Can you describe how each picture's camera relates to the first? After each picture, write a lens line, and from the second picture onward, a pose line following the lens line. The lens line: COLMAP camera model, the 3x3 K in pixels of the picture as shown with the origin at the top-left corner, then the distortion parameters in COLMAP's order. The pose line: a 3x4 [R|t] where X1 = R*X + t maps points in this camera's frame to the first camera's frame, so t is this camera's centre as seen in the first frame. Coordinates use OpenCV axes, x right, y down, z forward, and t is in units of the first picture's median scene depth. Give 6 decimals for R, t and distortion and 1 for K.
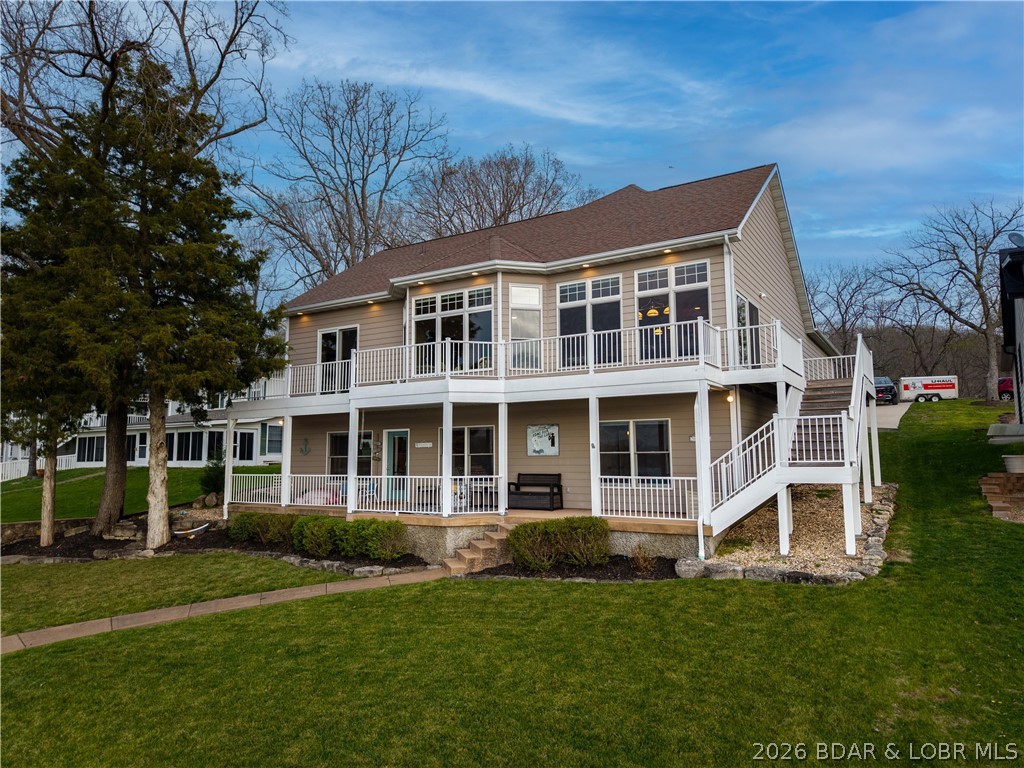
lens RADIAL K [[693.4, 0, 505.3], [0, 693.4, 381.8], [0, 0, 1]] dist [-0.002460, -0.003036]
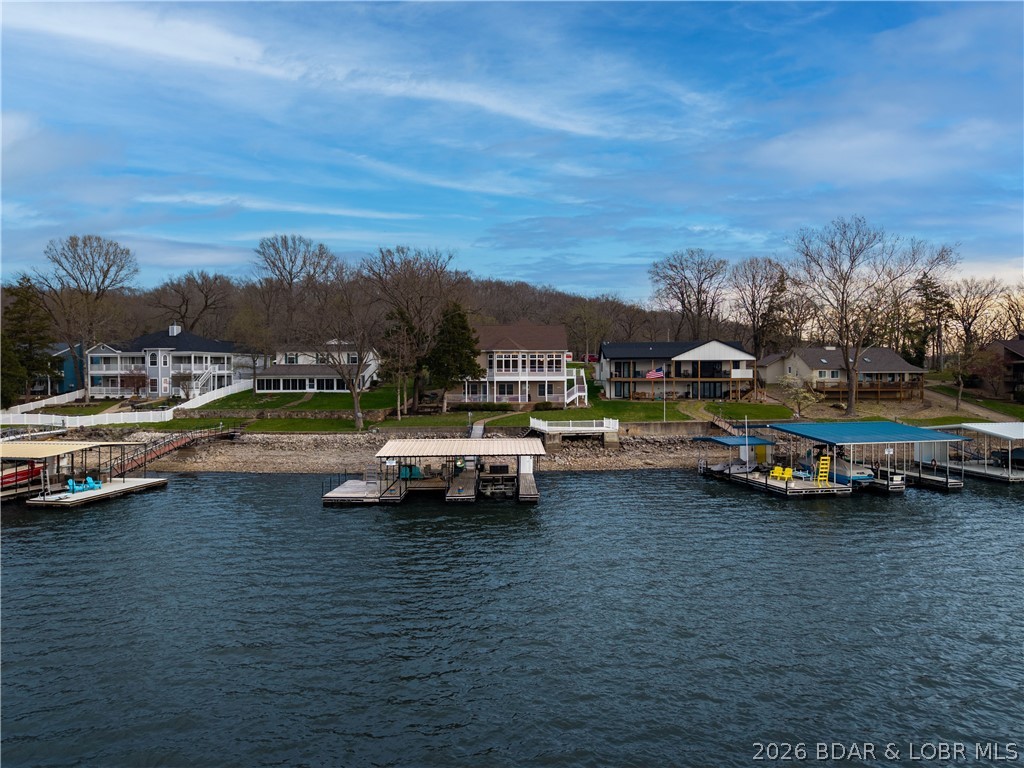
lens RADIAL K [[693.3, 0, 513.1], [0, 693.3, 390.5], [0, 0, 1]] dist [0.137141, 0.045886]
pose [[0.842795, -0.010280, 0.538136, -2.749848], [-0.062426, 0.991203, 0.116702, -0.472037], [-0.534602, -0.131949, 0.834739, -3.126605]]
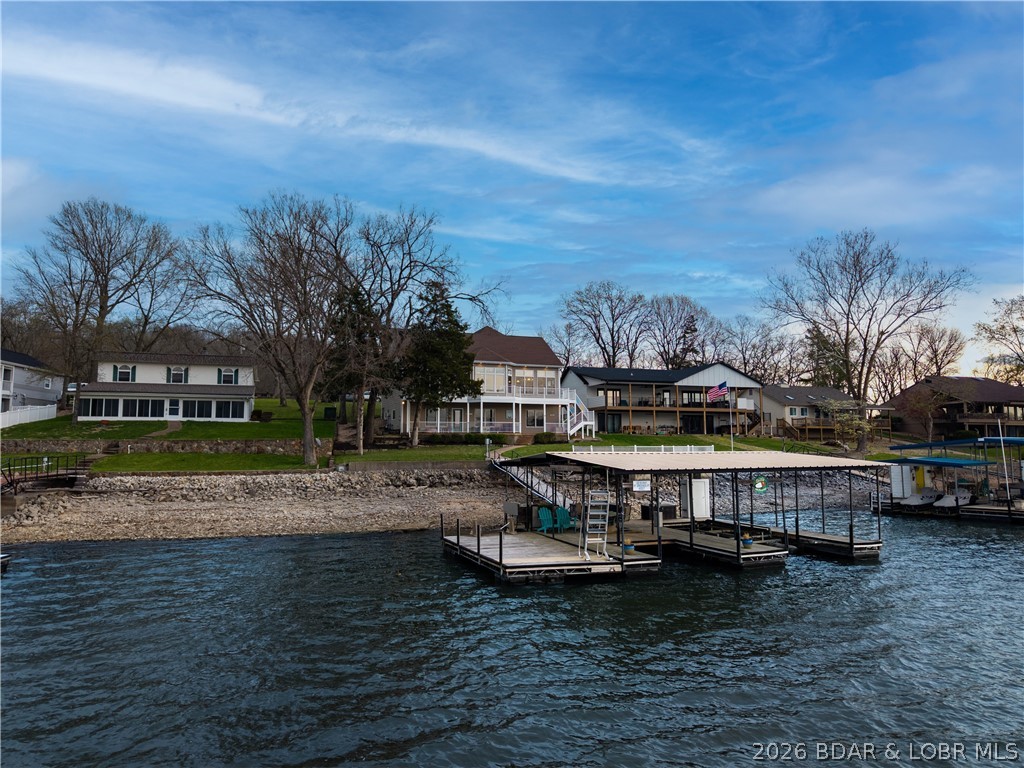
lens RADIAL K [[688.1, 0, 512.0], [0, 688.1, 384.0], [0, 0, 1]] dist [0.062983, 0.000318]
pose [[0.610268, 0.078392, 0.788307, -2.855190], [-0.091412, 0.995413, -0.028220, 0.031685], [-0.786904, -0.054839, 0.614634, -1.201325]]
